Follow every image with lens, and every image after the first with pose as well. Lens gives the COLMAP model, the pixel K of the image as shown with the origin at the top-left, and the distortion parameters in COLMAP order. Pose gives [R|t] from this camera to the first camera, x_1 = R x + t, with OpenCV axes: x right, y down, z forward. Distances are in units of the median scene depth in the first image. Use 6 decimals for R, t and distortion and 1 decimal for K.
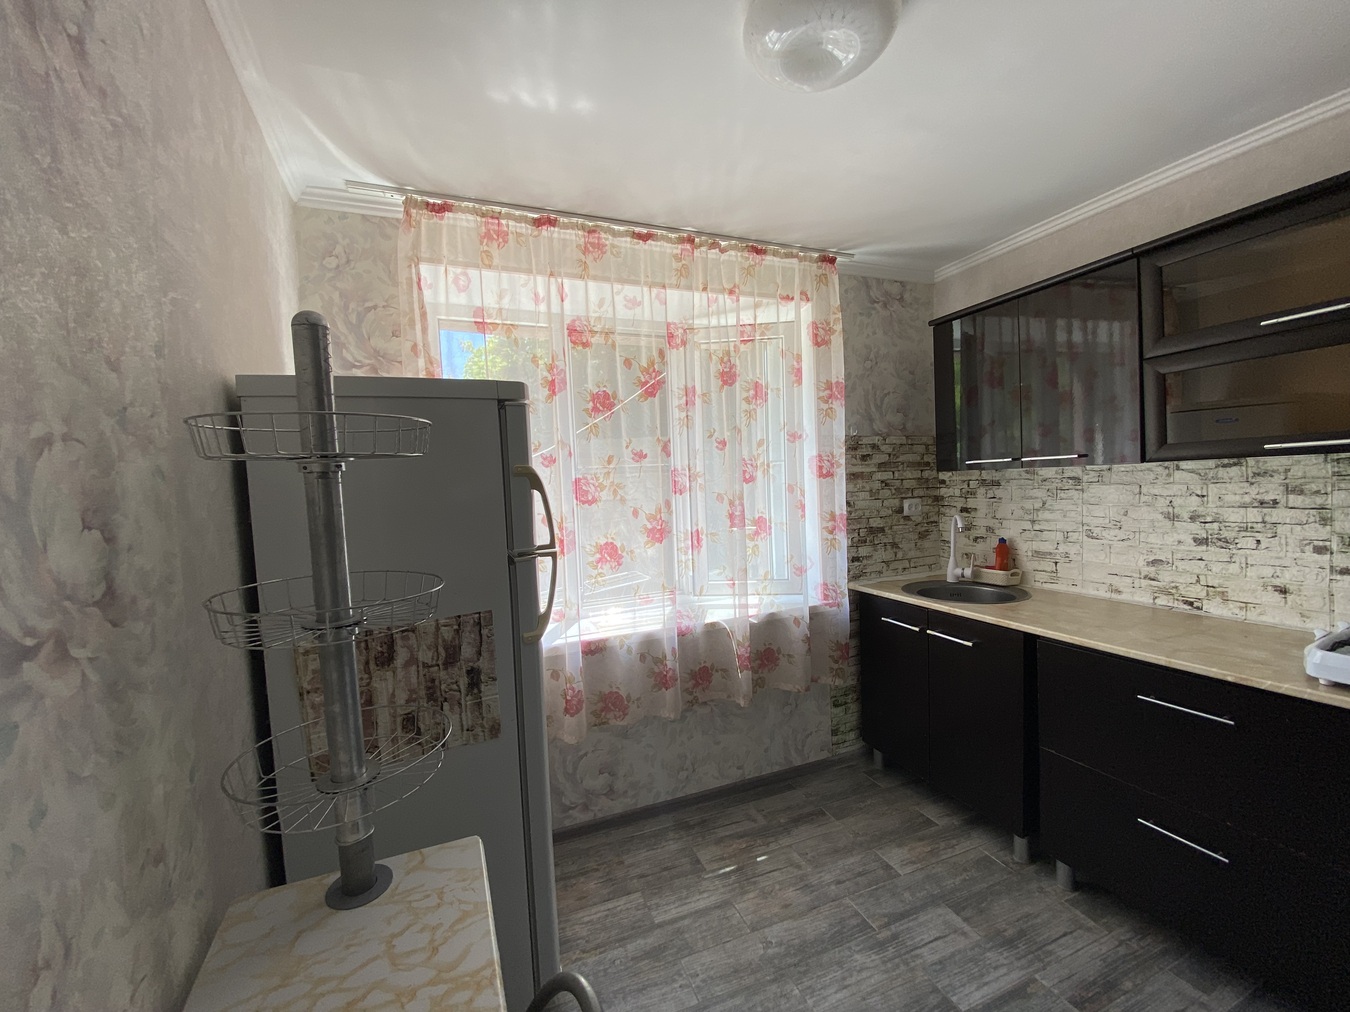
lens RADIAL K [[544.5, 0, 671.7], [0, 544.5, 506.3], [0, 0, 1]] dist [0.035817, -0.028926]
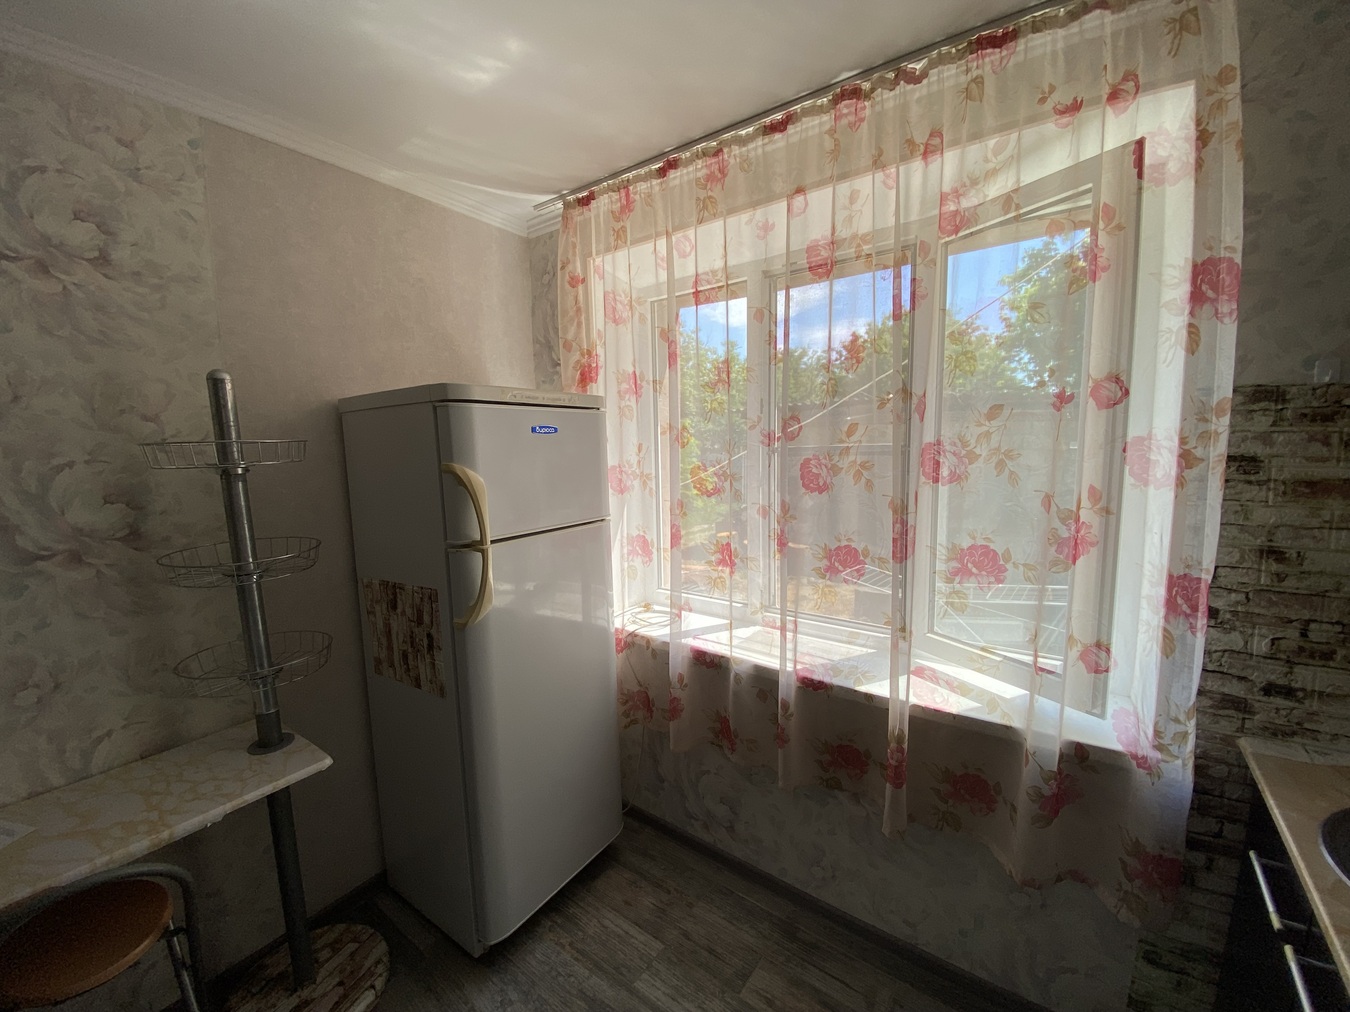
lens RADIAL K [[550.1, 0, 666.1], [0, 550.1, 503.9], [0, 0, 1]] dist [0.013797, -0.014360]
pose [[0.523285, 0.121373, -0.843470, 0.518398], [-0.044089, 0.992335, 0.115442, -0.083926], [0.851016, -0.023221, 0.524625, 0.484607]]
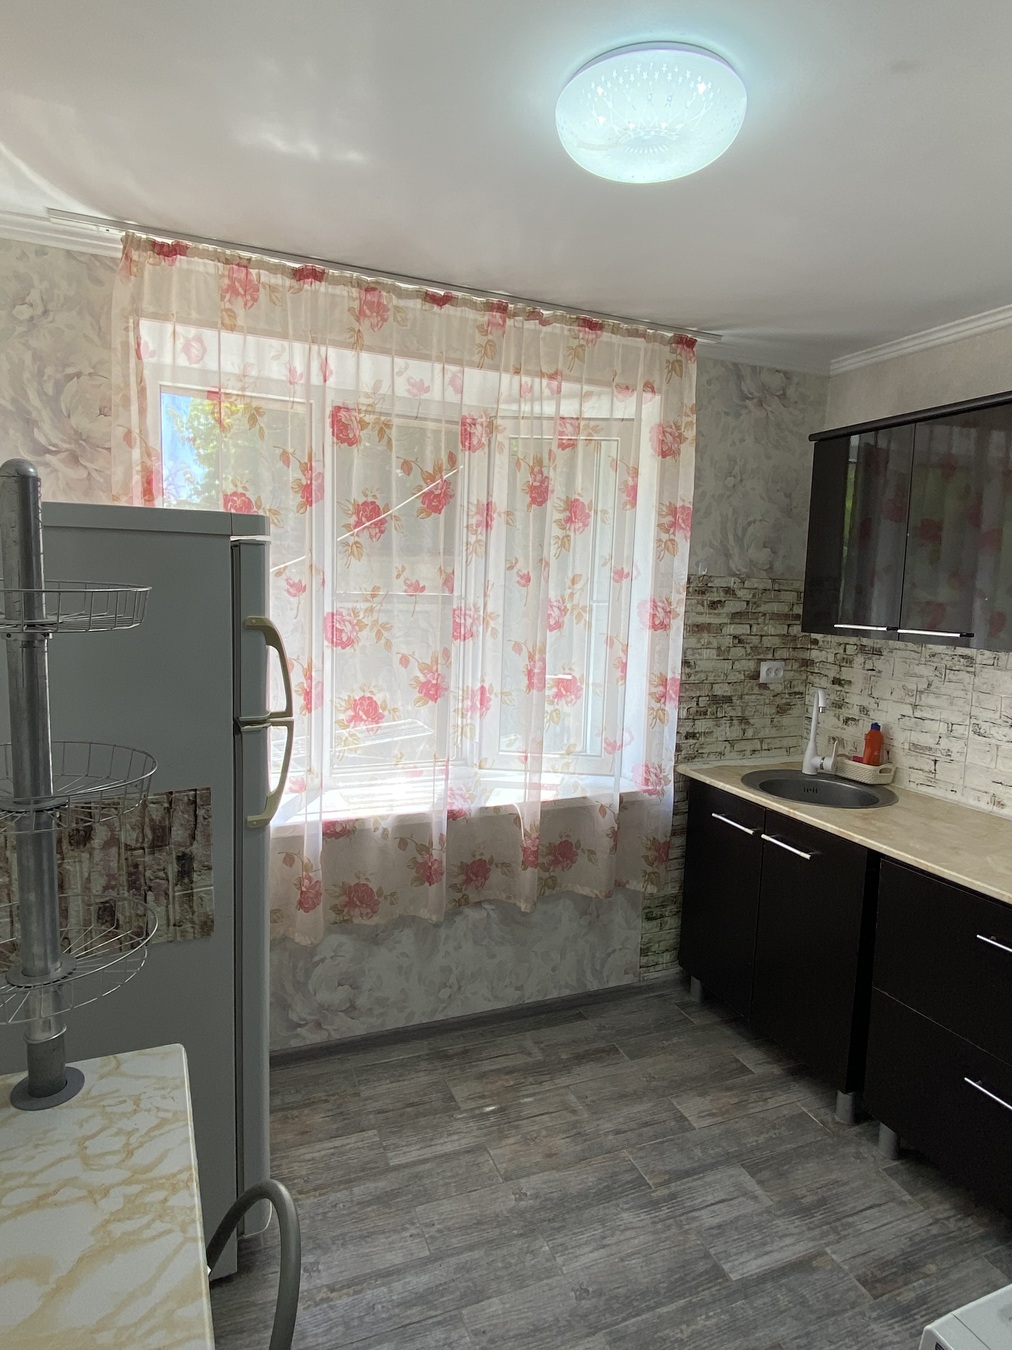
lens RADIAL K [[784.4, 0, 499.8], [0, 784.4, 664.2], [0, 0, 1]] dist [0.062833, -0.062009]
pose [[0.997093, 0.072279, 0.024114, 0.041248], [-0.073588, 0.995559, 0.058718, -0.059902], [-0.019763, -0.060322, 0.997983, -0.122389]]
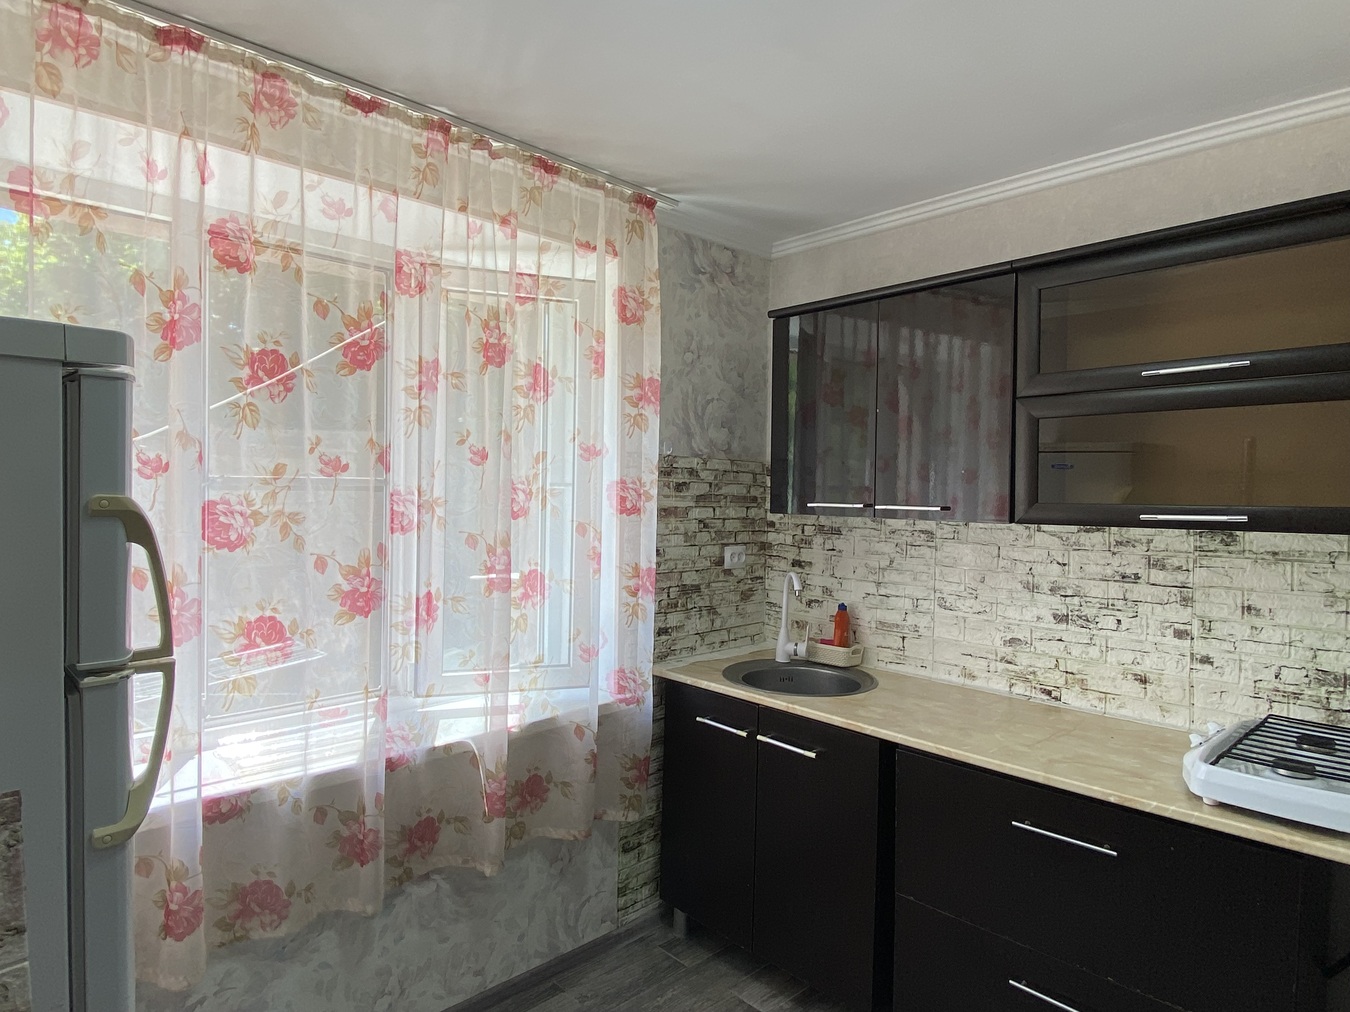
lens RADIAL K [[782.1, 0, 672.5], [0, 782.1, 501.2], [0, 0, 1]] dist [0.081821, -0.104200]
pose [[0.927011, 0.051117, 0.371534, -0.038682], [-0.039130, 0.998444, -0.039736, -0.036649], [-0.372987, 0.022298, 0.927569, 0.077147]]
